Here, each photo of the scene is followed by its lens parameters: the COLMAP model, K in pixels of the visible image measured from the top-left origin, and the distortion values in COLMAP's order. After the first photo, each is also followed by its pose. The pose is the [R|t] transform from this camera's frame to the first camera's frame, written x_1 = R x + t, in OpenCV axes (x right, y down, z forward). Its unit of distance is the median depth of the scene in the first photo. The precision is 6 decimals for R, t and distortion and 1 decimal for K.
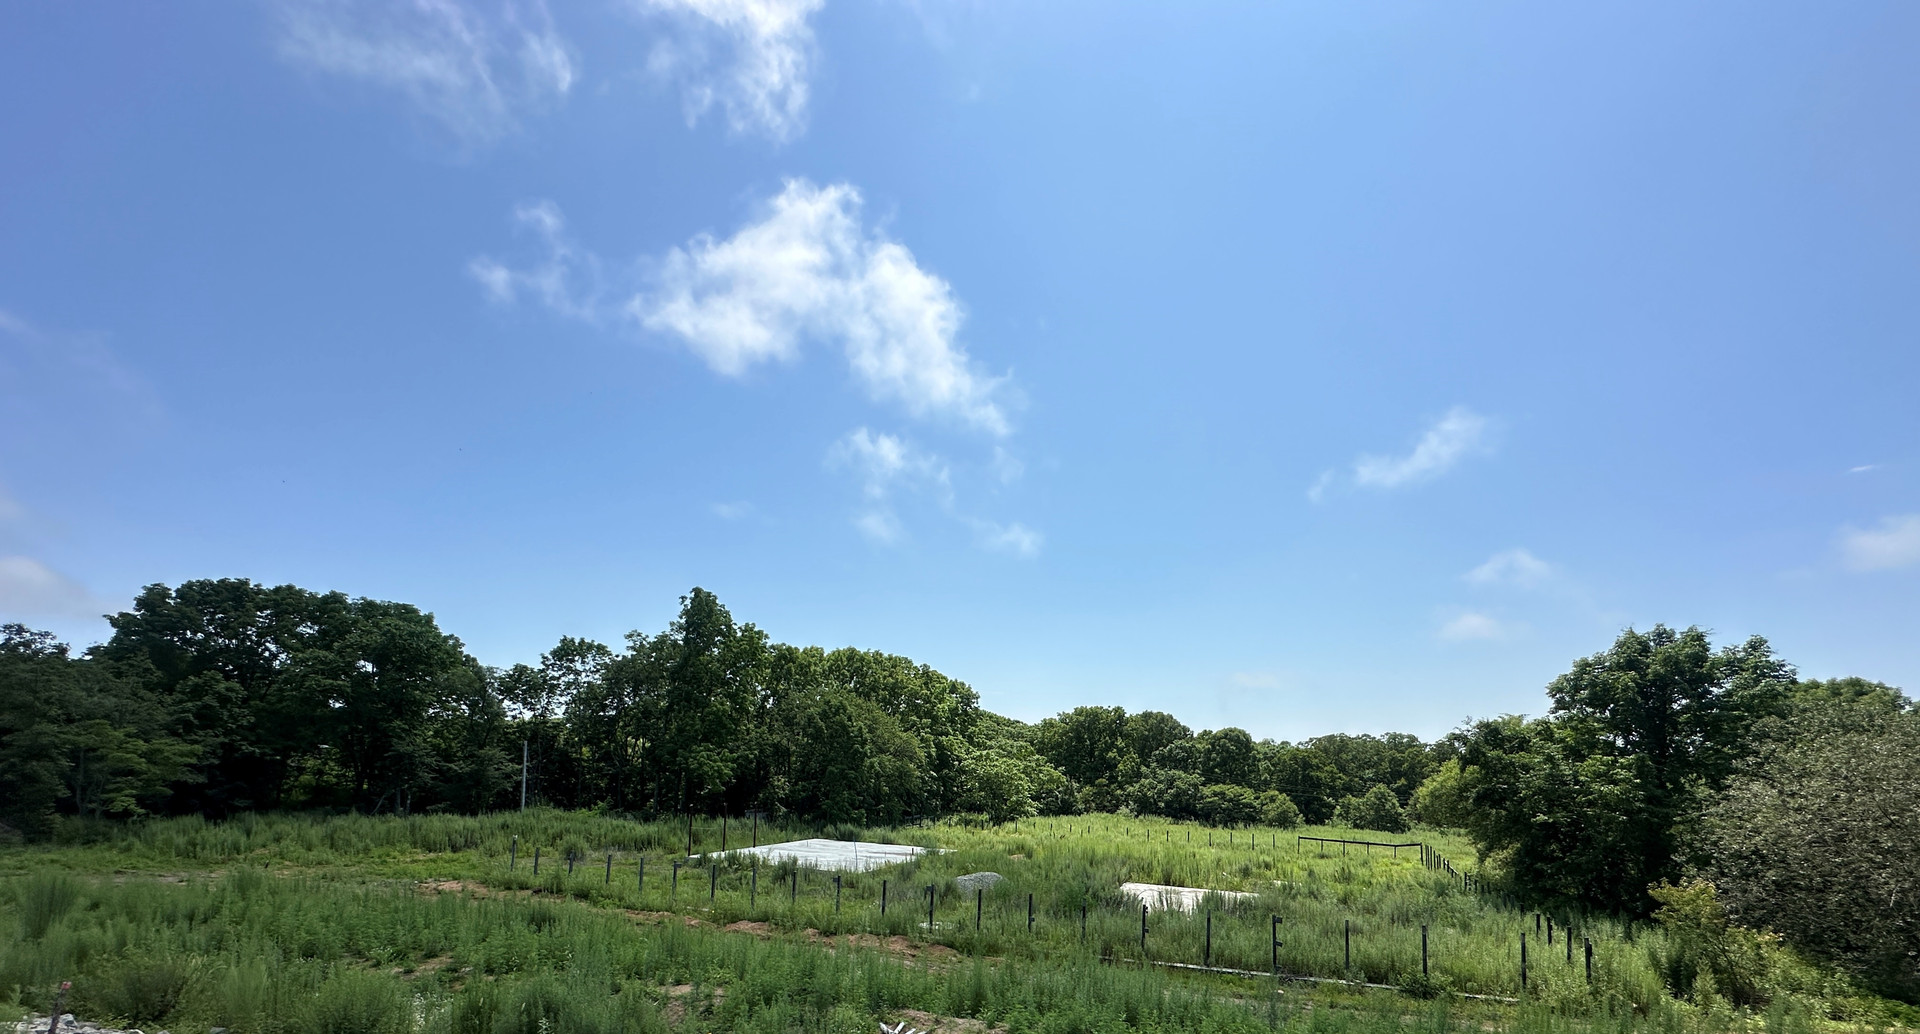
lens RADIAL K [[762.9, 0, 963.7], [0, 762.9, 721.1], [0, 0, 1]] dist [-0.001255, -0.000124]
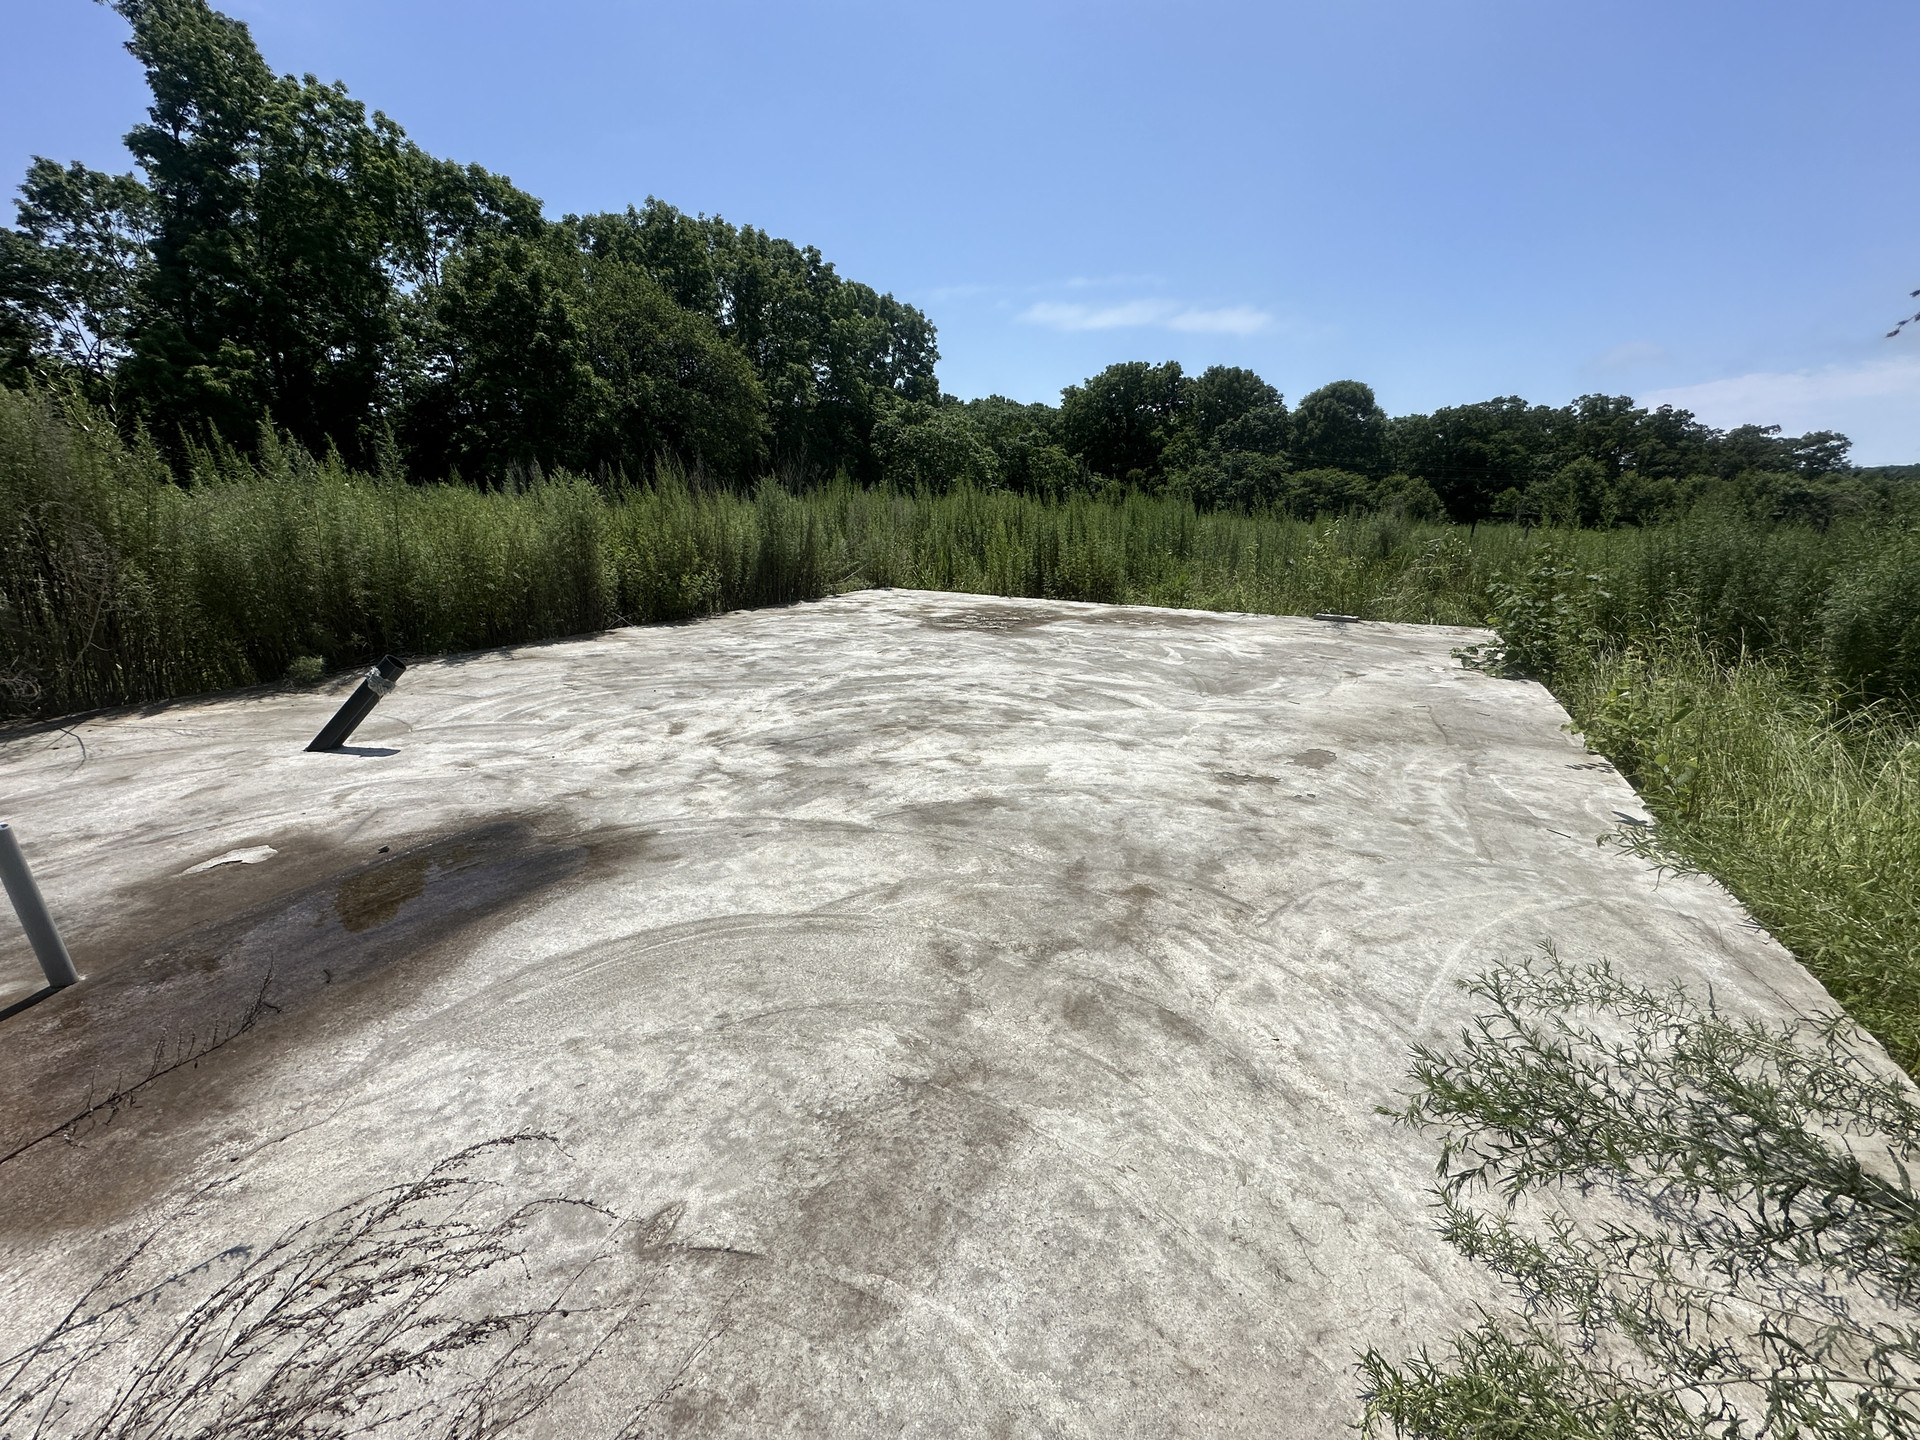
lens RADIAL K [[765.5, 0, 960.0], [0, 765.5, 720.0], [0, 0, 1]] dist [0.001174, 0.000109]
pose [[0.994972, 0.004197, -0.100069, 0.148463], [0.028728, 0.945180, 0.325283, 0.096181], [0.095948, -0.326523, 0.940307, 0.422241]]
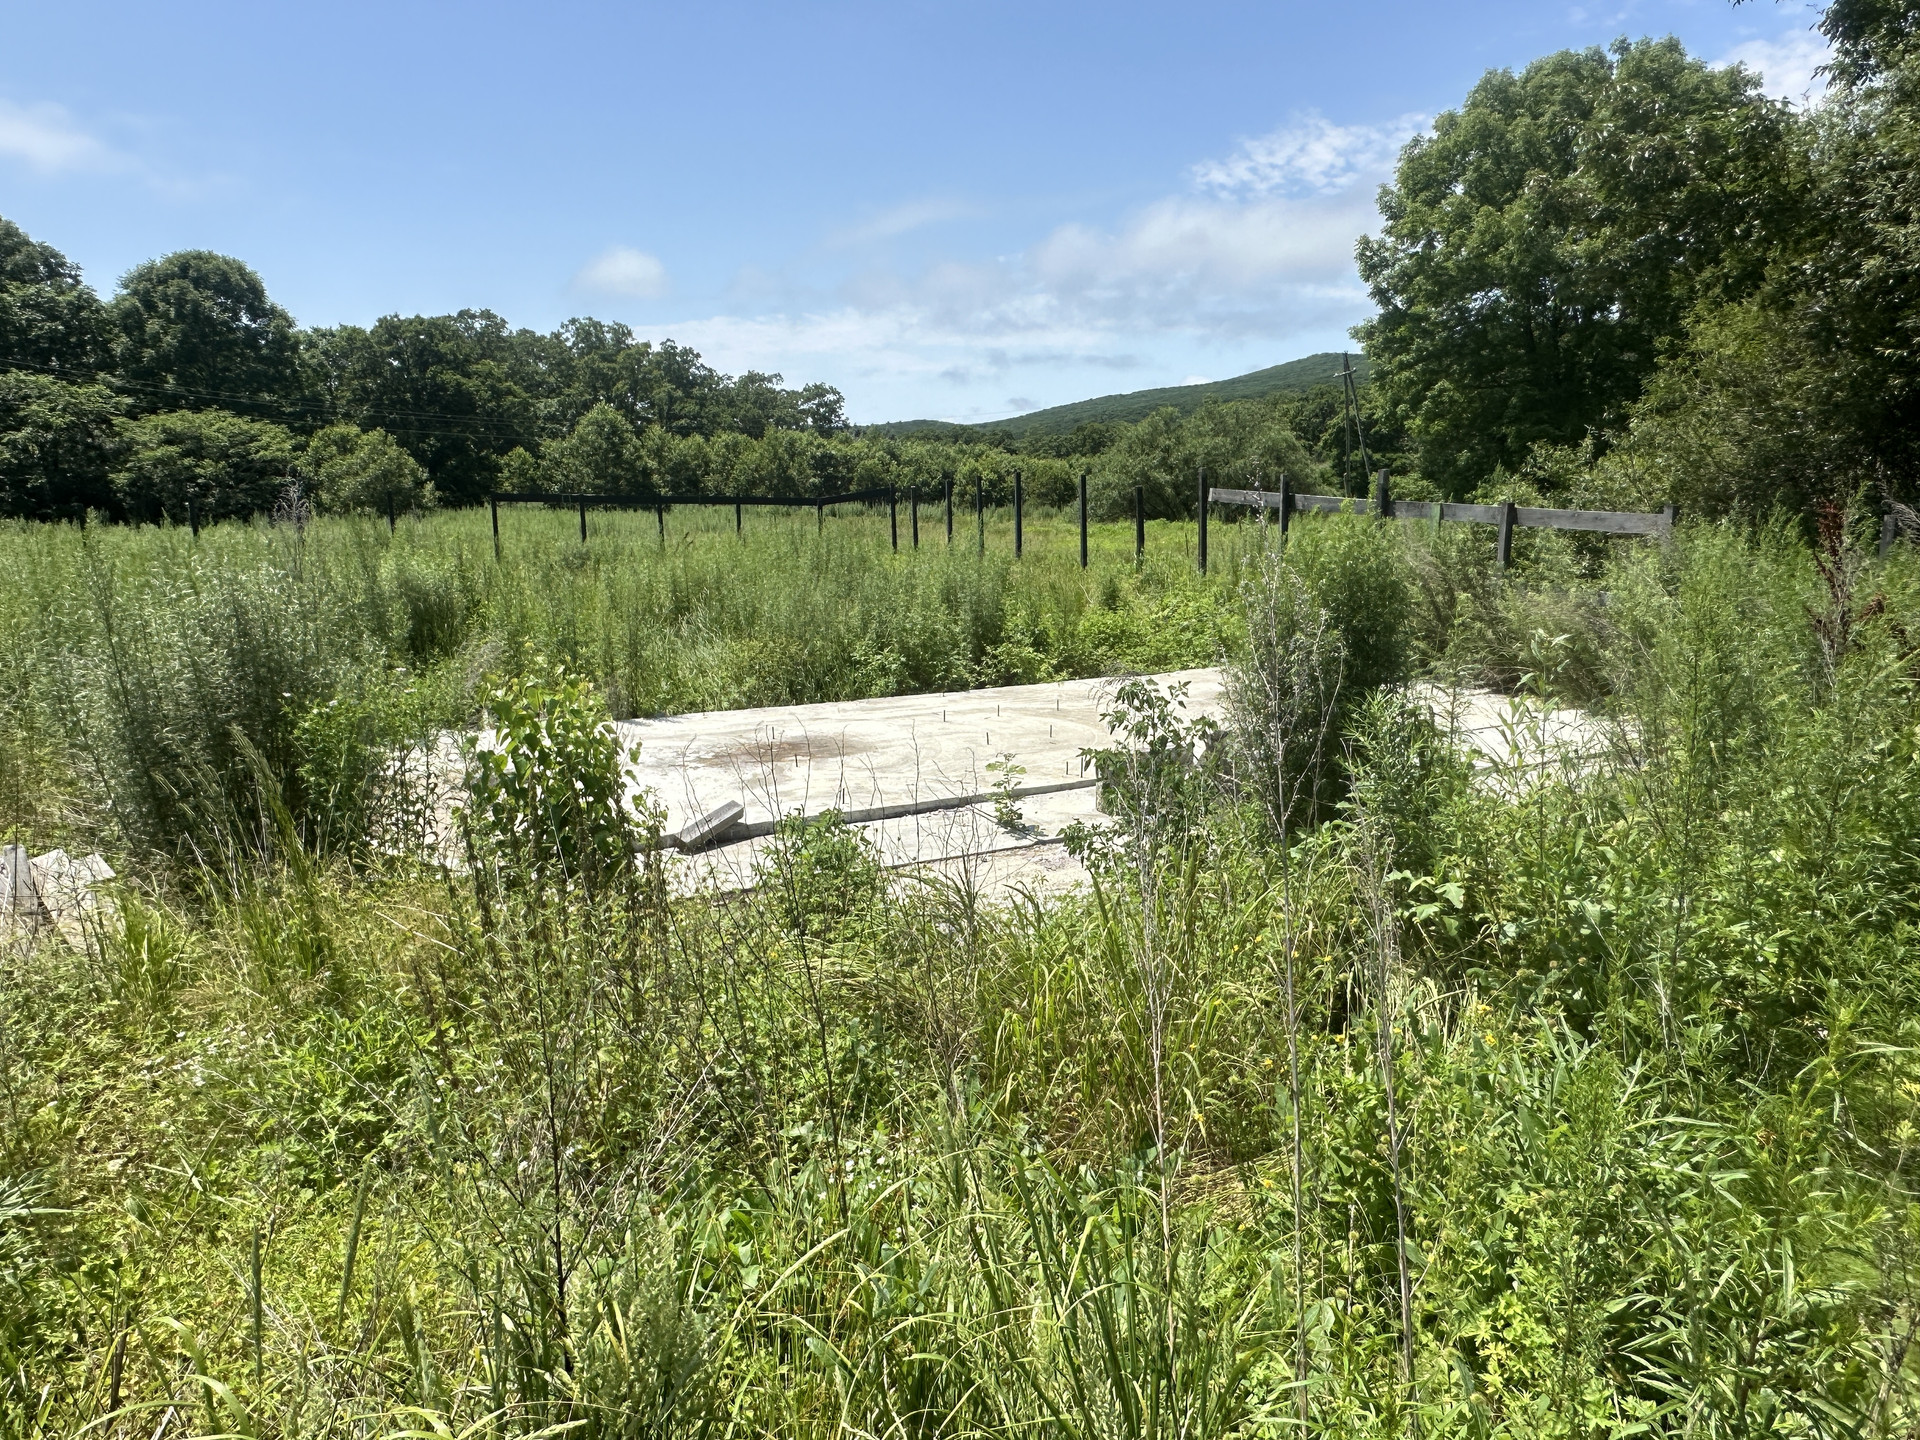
lens RADIAL K [[1271.1, 0, 960.0], [0, 1271.1, 720.0], [0, 0, 1]] dist [0.001876, 0.000215]
pose [[0.666564, -0.178877, 0.723668, 0.199037], [-0.015006, 0.967367, 0.252936, 0.101491], [-0.745297, -0.179457, 0.642127, 0.532406]]
